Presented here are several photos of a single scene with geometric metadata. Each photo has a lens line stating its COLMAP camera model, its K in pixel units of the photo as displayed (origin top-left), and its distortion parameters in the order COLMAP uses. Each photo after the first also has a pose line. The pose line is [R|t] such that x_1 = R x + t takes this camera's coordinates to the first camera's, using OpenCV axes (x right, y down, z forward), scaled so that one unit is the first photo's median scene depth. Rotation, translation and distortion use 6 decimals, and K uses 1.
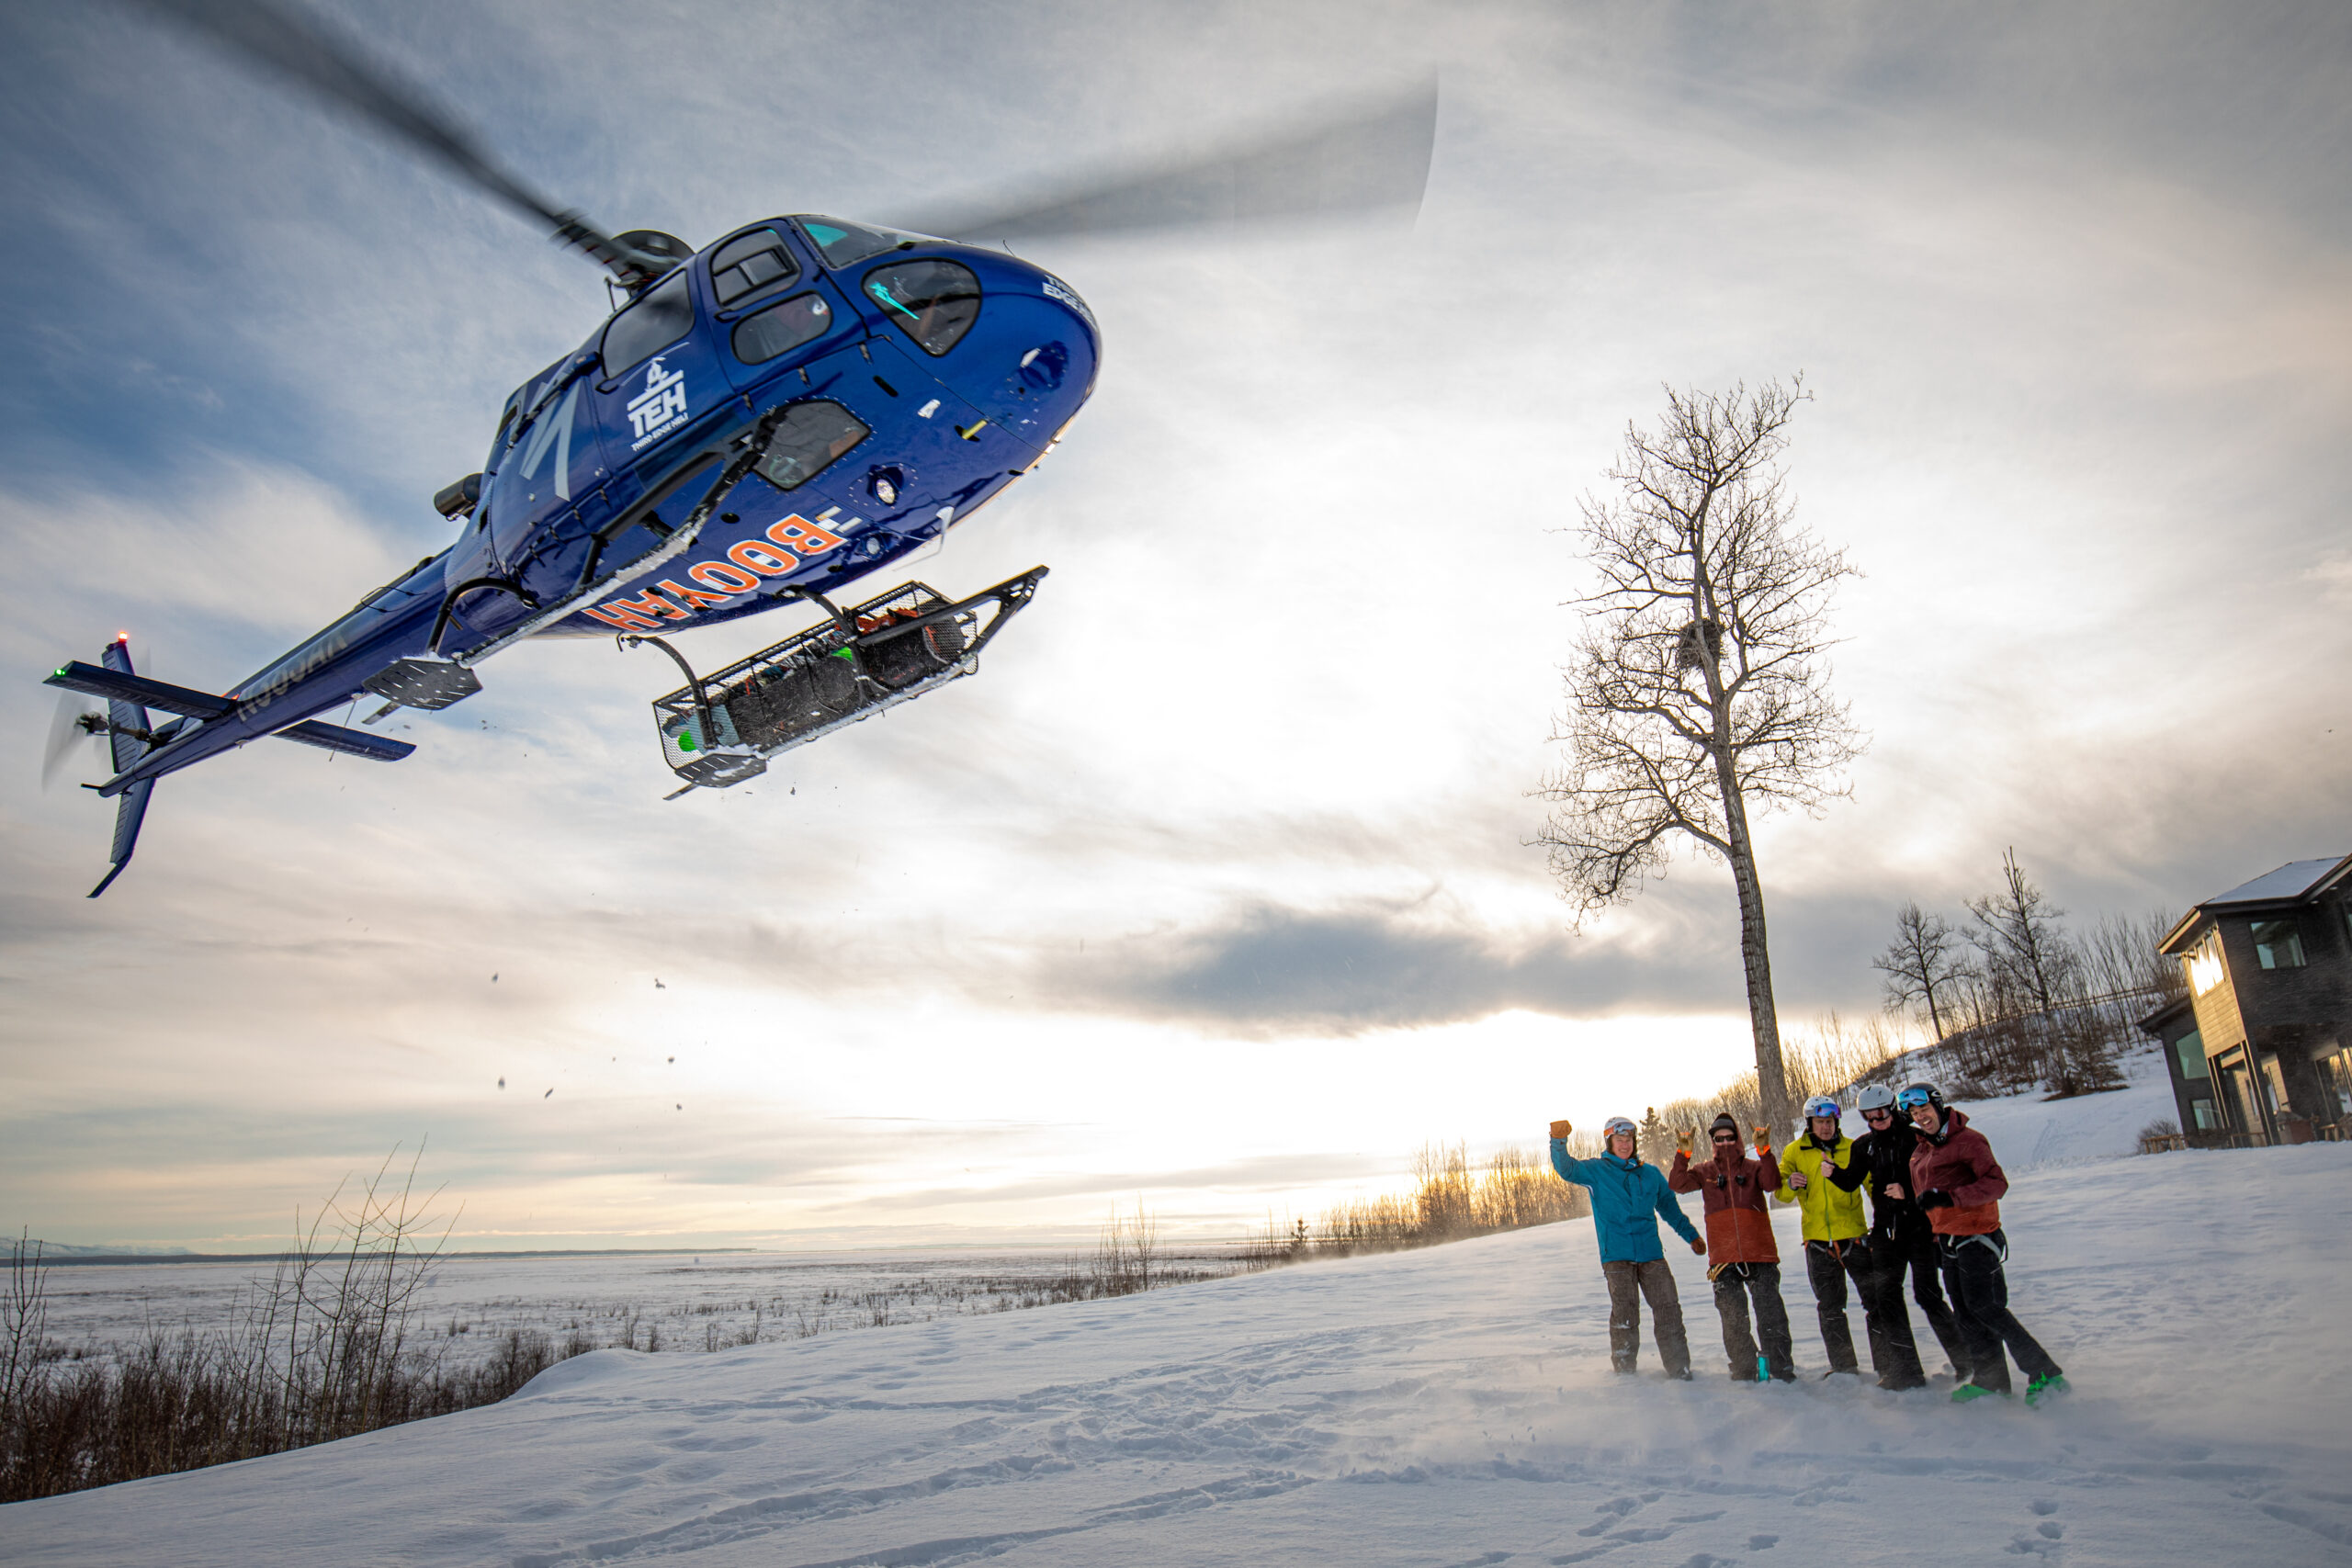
lens RADIAL K [[1382.9, 0, 1176.0], [0, 1382.9, 784.0], [0, 0, 1]] dist [-0.017479, -0.000258]
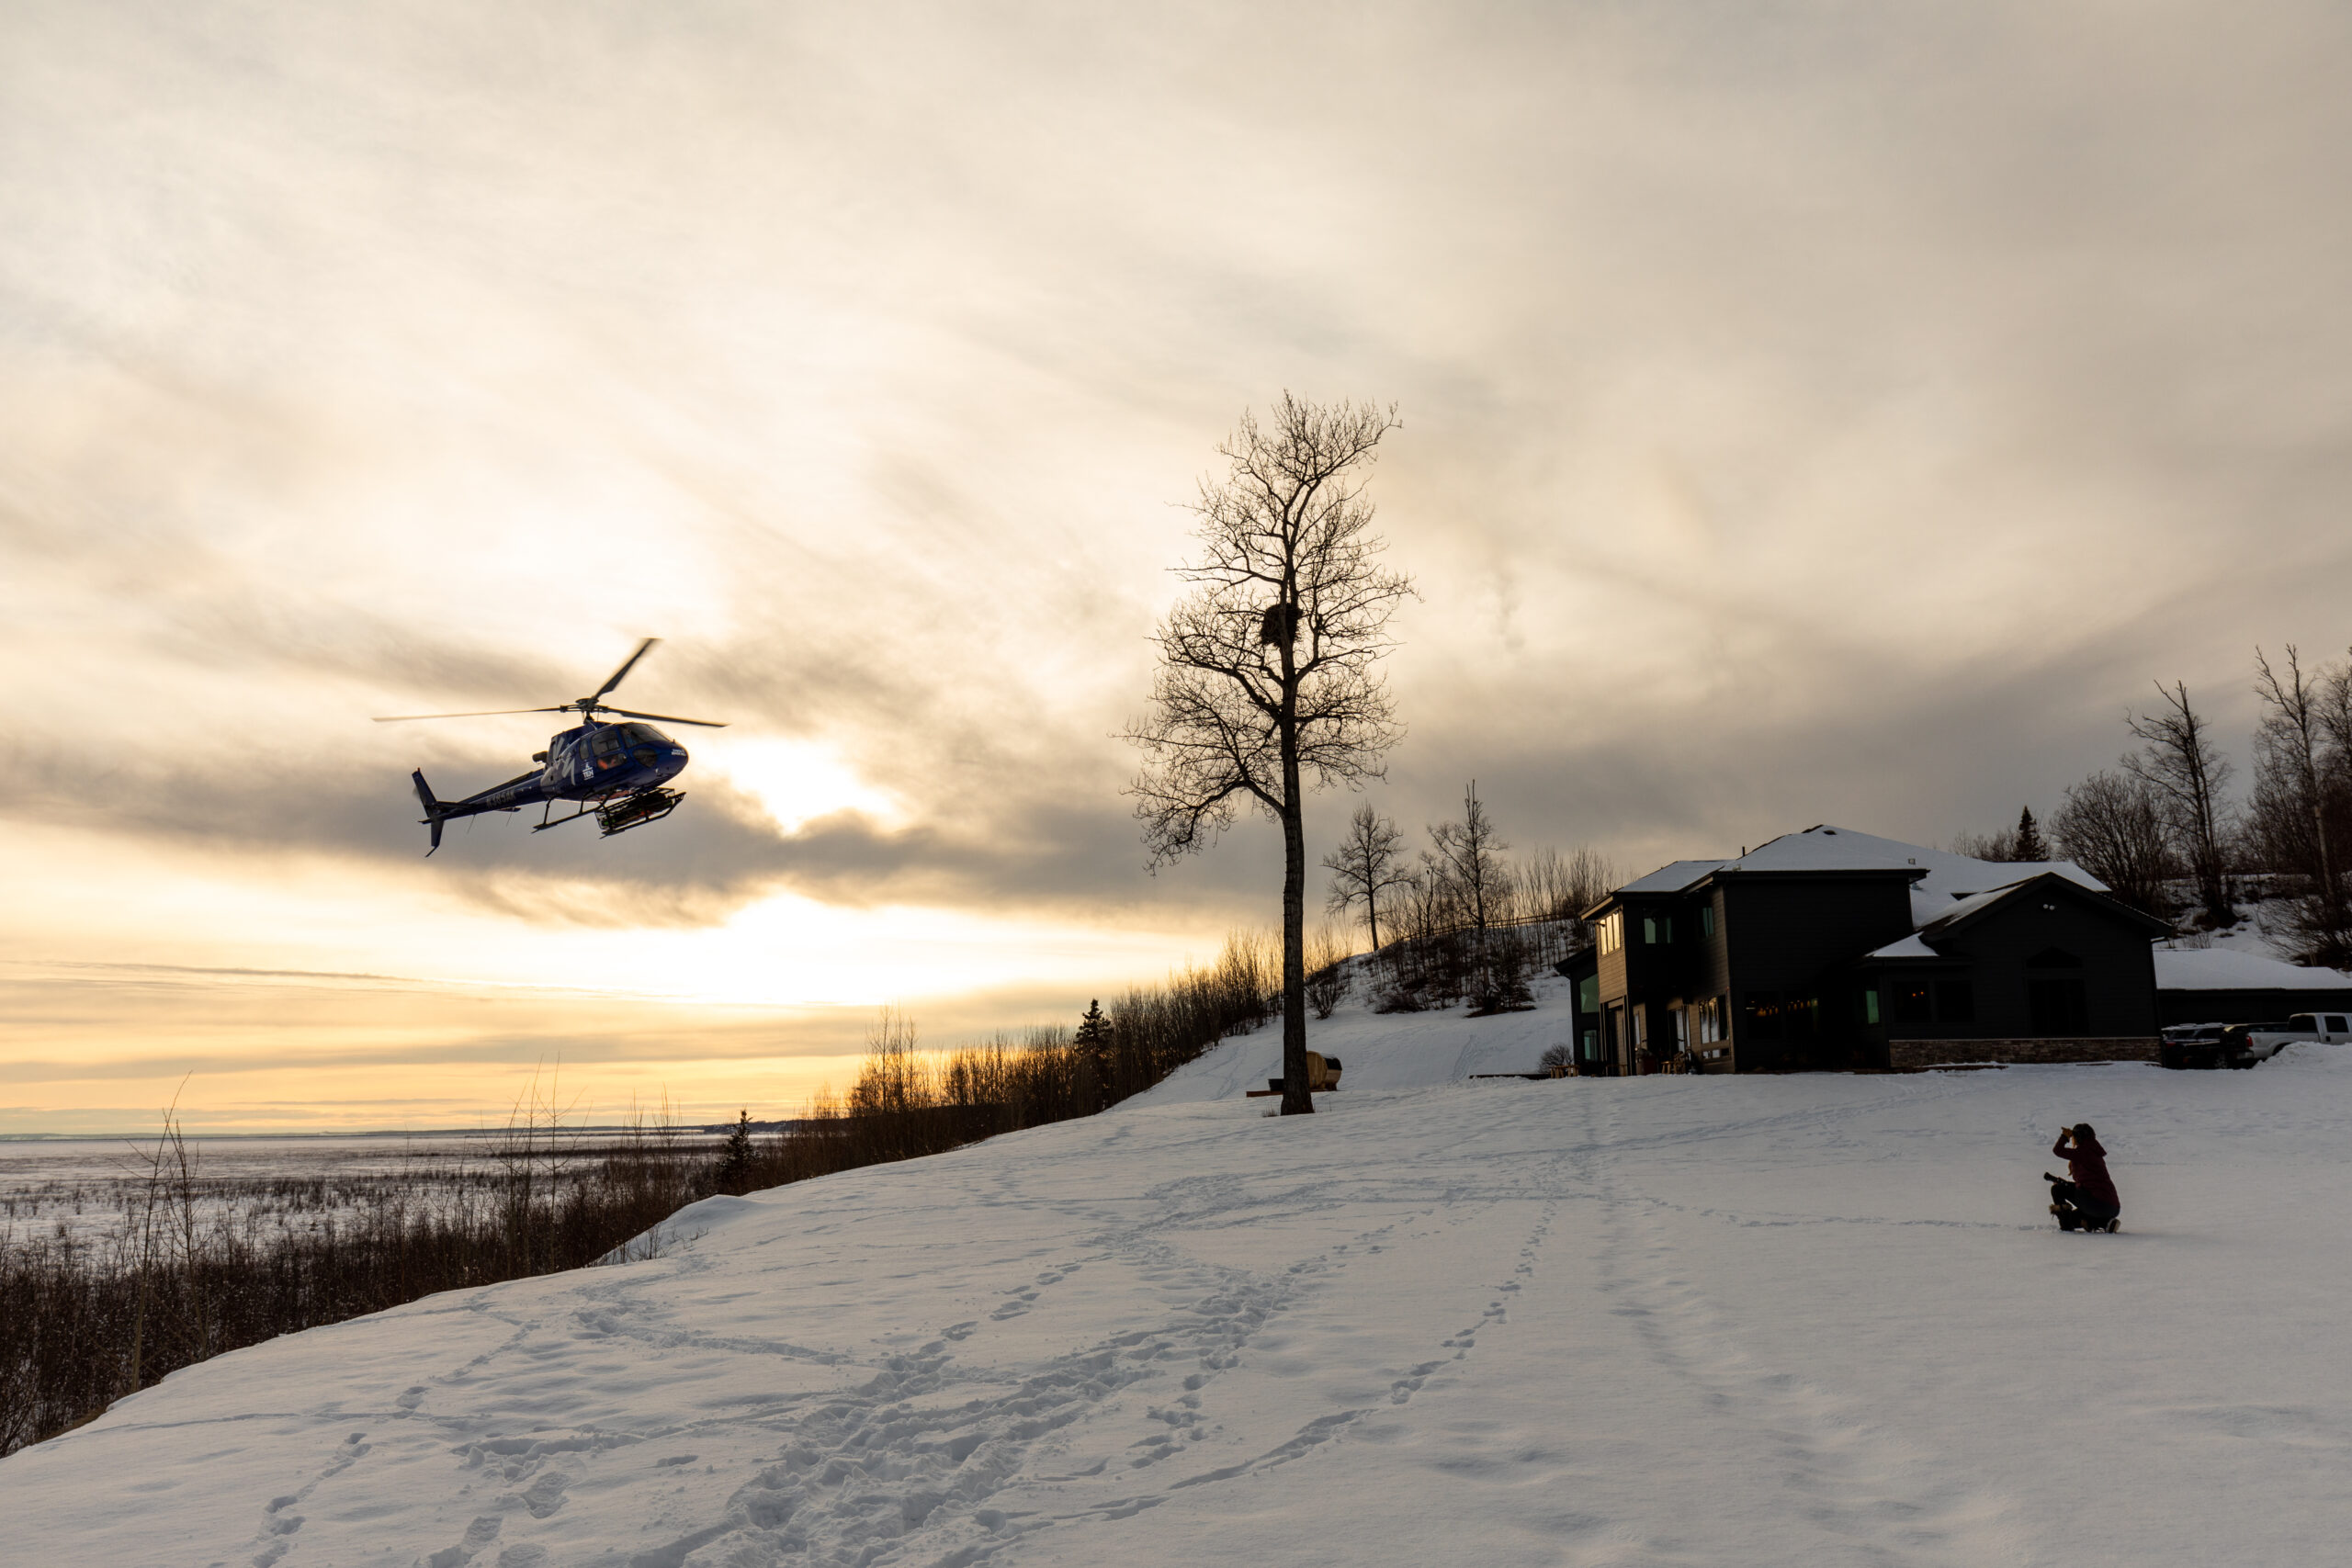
lens RADIAL K [[1827.1, 0, 1176.0], [0, 1827.1, 784.0], [0, 0, 1]] dist [-0.004007, 0.001182]
pose [[0.915733, 0.082062, 0.393318, -0.270498], [-0.131935, 0.986054, 0.101443, -0.111388], [-0.379508, -0.144787, 0.913789, -0.345632]]
